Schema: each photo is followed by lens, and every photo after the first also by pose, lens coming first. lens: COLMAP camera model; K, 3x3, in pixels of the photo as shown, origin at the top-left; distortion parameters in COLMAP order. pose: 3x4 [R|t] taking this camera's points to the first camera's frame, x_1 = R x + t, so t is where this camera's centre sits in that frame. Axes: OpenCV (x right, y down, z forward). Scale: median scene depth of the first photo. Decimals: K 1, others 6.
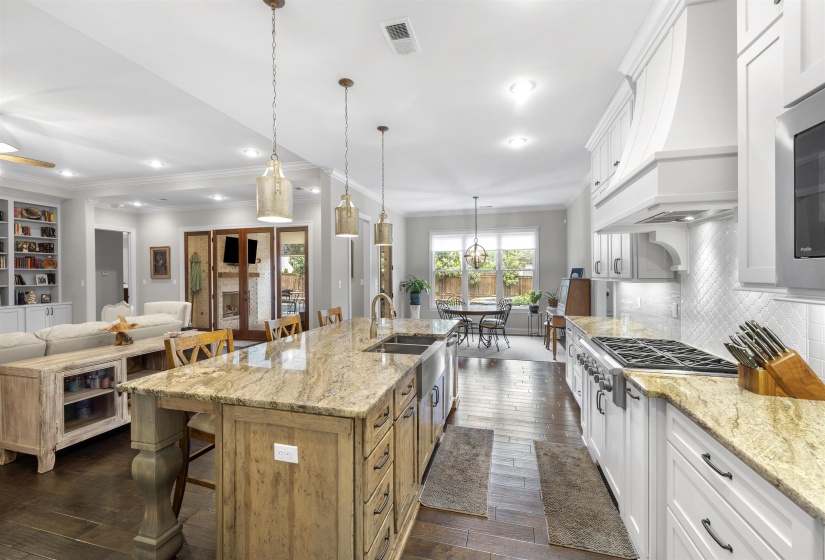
lens RADIAL K [[348.4, 0, 415.2], [0, 348.4, 278.4], [0, 0, 1]] dist [-0.002845, 0.000645]
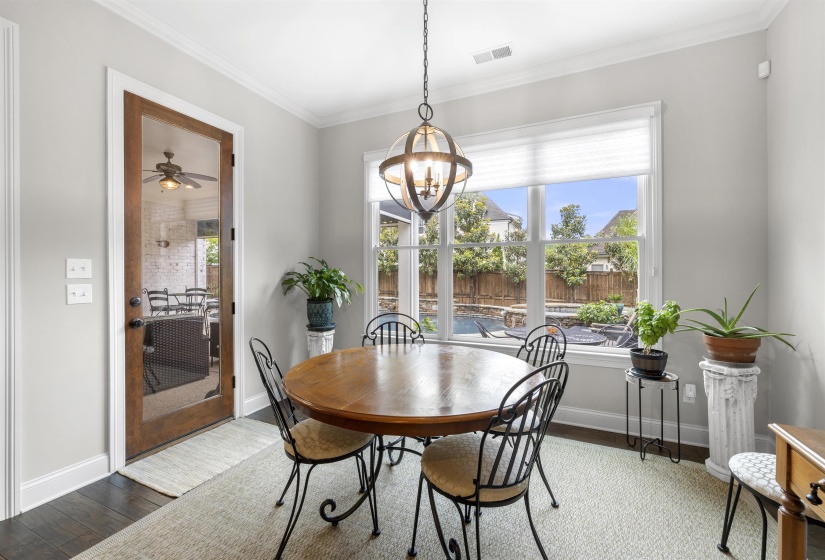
lens RADIAL K [[348.4, 0, 413.7], [0, 348.4, 278.5], [0, 0, 1]] dist [-0.002845, 0.000645]
pose [[0.985984, 0.006502, -0.166716, 0.175876], [-0.005952, 0.999975, 0.003799, 0.013676], [0.166736, -0.002753, 0.985998, 0.618643]]
